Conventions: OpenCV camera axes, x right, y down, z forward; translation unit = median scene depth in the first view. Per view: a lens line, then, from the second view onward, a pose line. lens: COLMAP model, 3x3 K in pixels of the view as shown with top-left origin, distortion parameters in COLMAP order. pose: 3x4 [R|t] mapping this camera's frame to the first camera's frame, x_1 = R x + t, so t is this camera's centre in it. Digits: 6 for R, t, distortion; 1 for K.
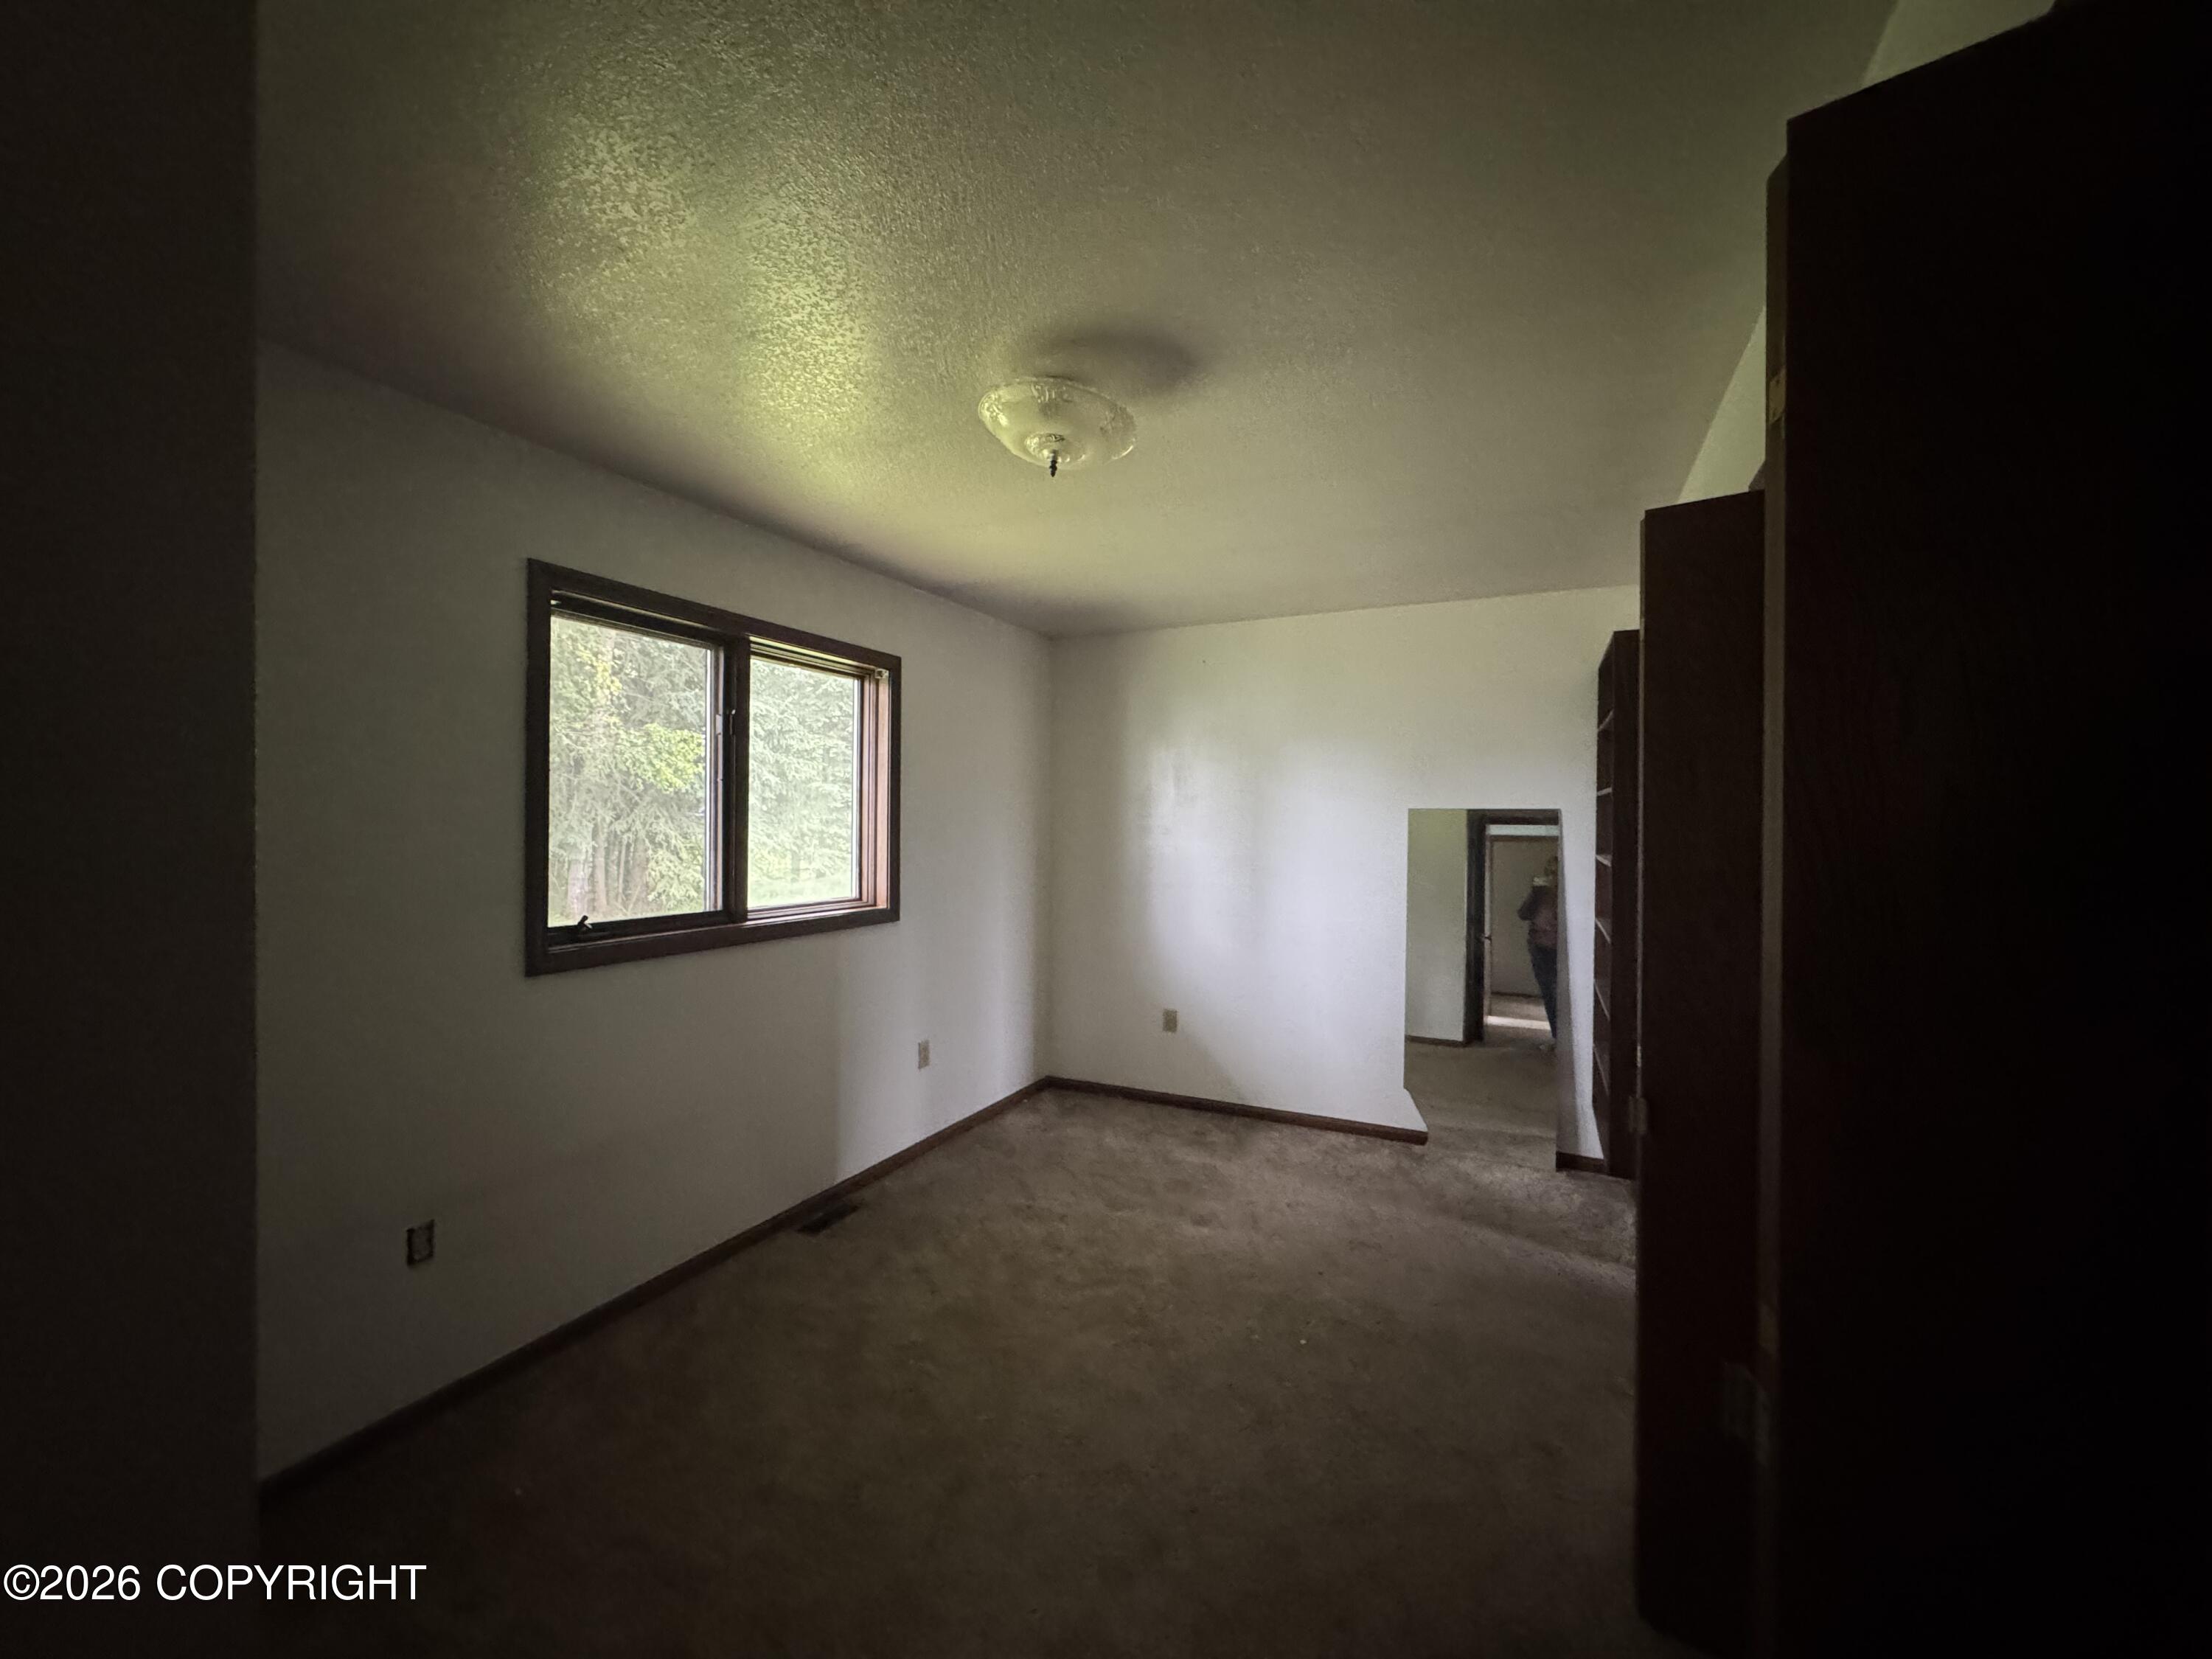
lens RADIAL K [[880.9, 0, 1106.0], [0, 880.9, 829.5], [0, 0, 1]] dist [-0.002279, -0.000063]
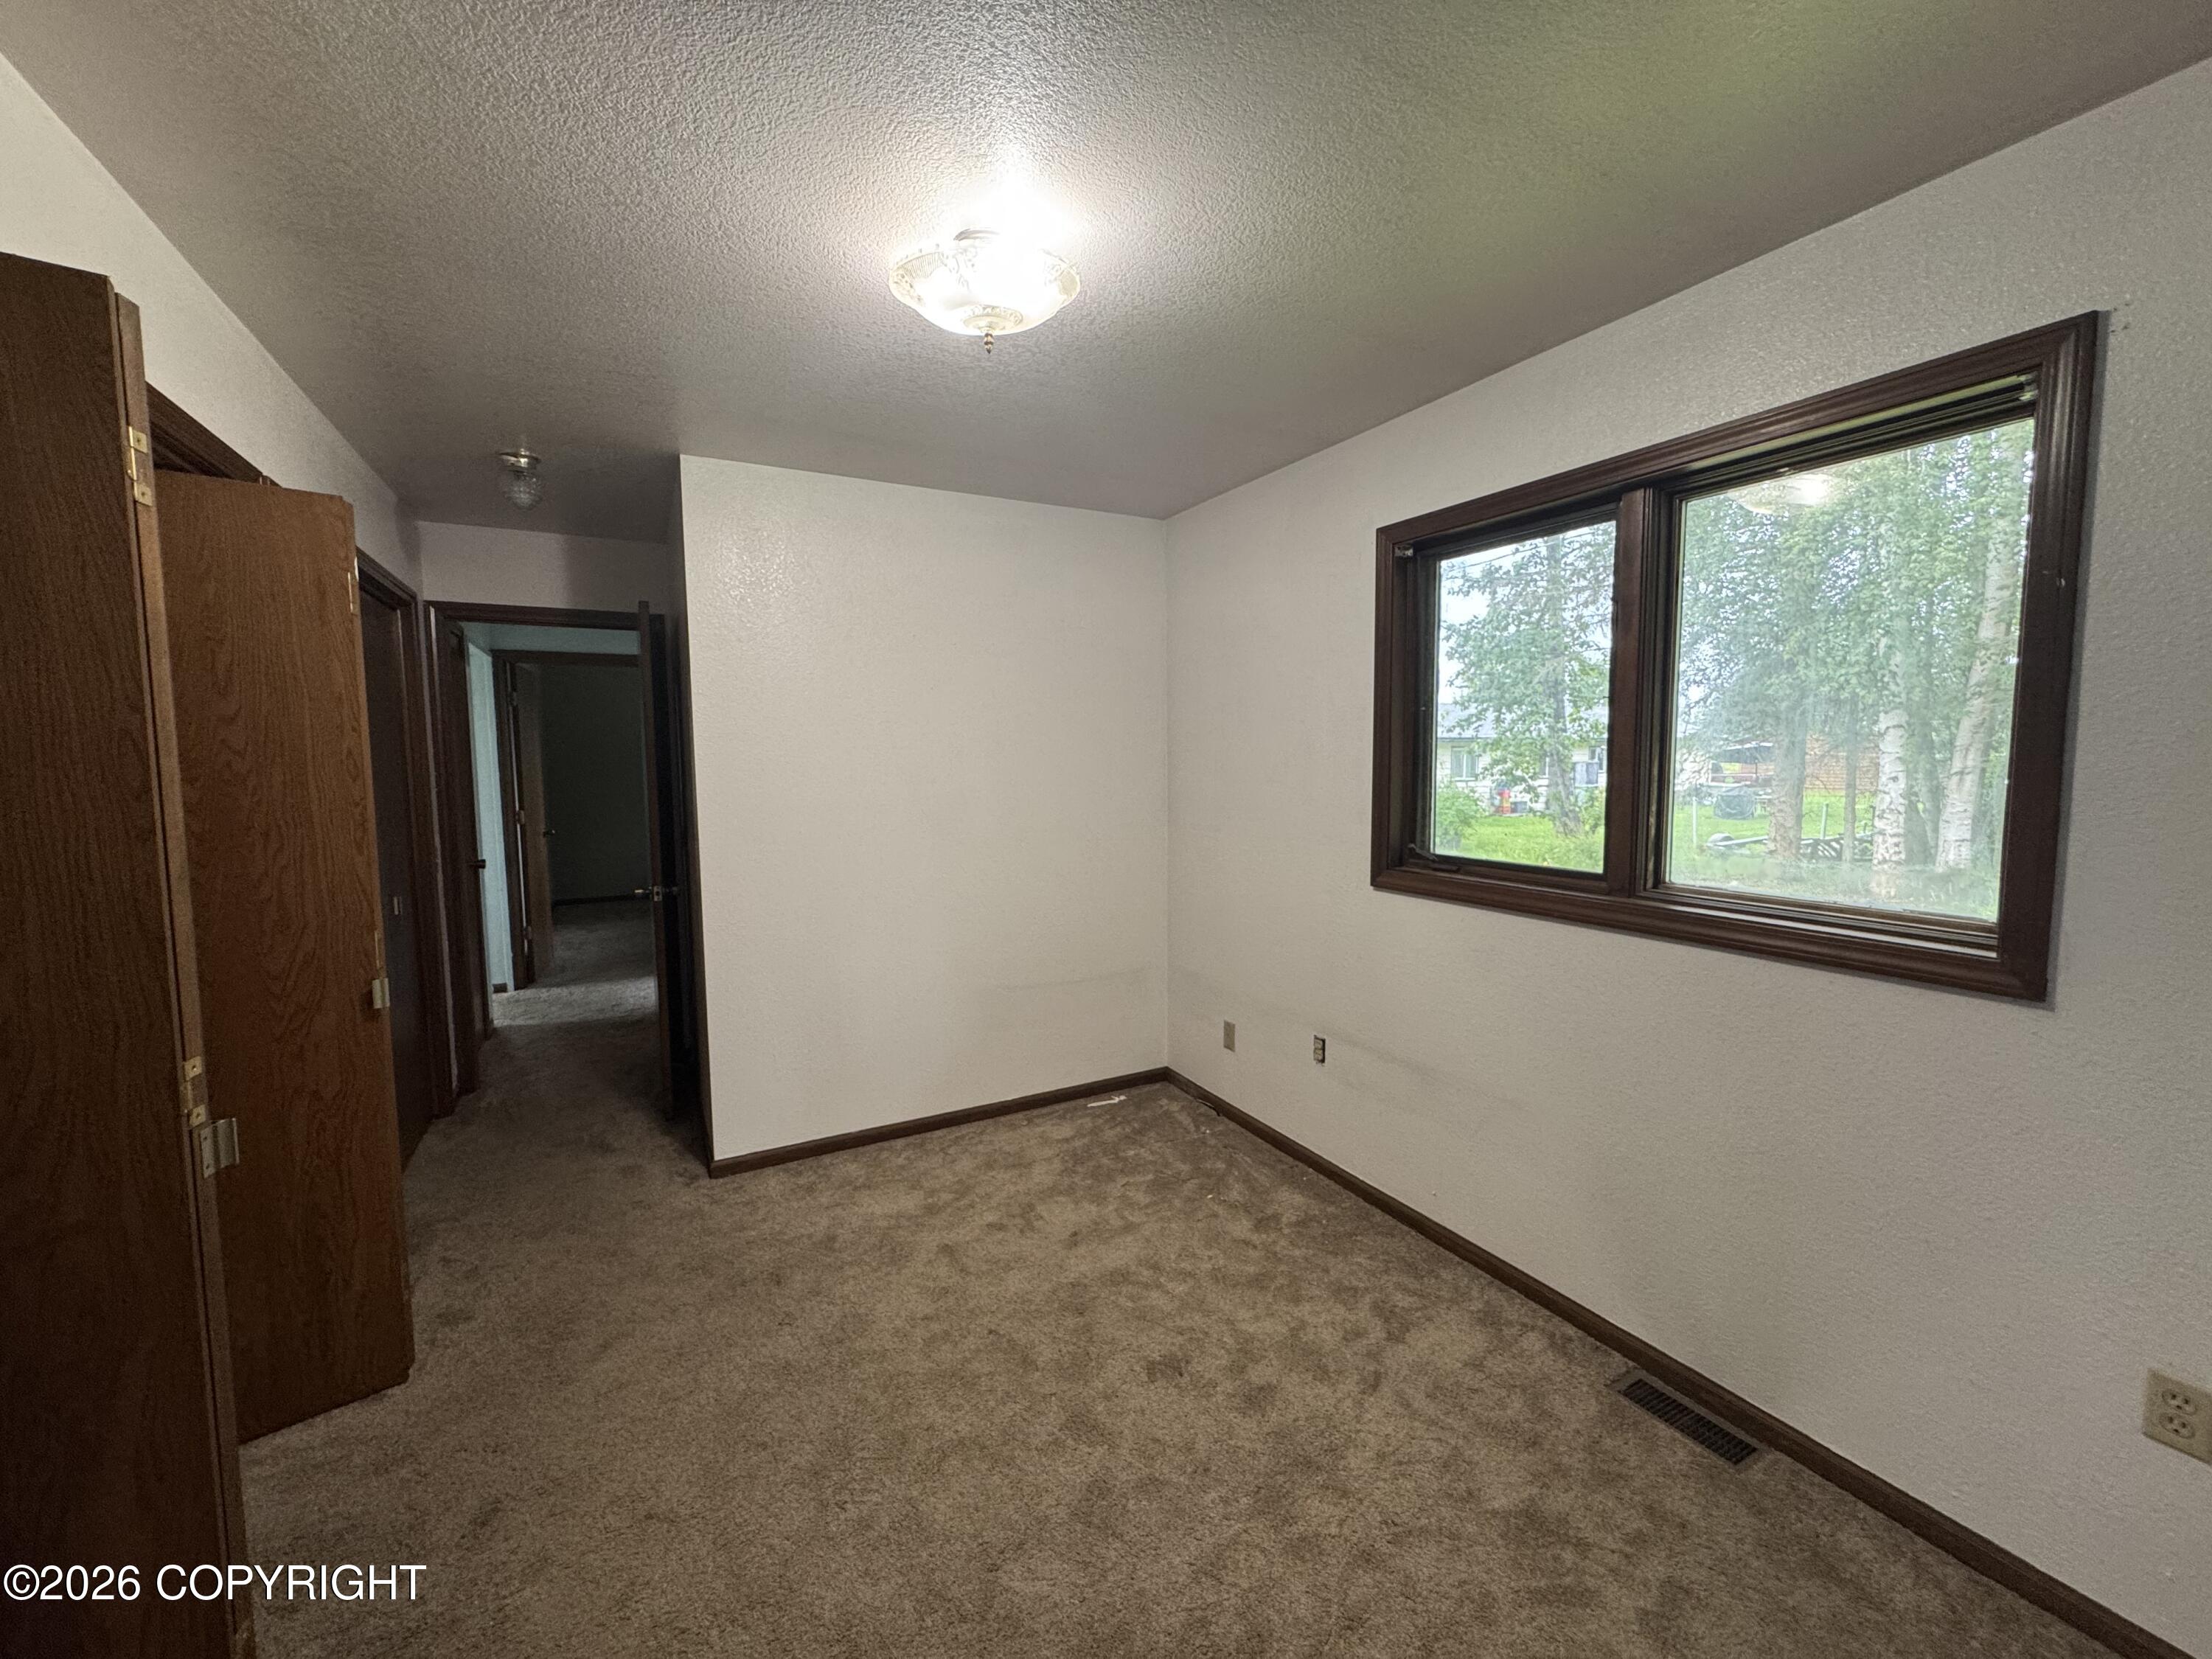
lens RADIAL K [[880.9, 0, 1106.0], [0, 880.9, 829.5], [0, 0, 1]] dist [-0.002279, -0.000063]
pose [[-0.587162, 0.064317, -0.806910, 0.404794], [-0.009090, 0.996252, 0.086024, -0.006704], [0.809418, 0.057845, -0.584377, 1.091807]]
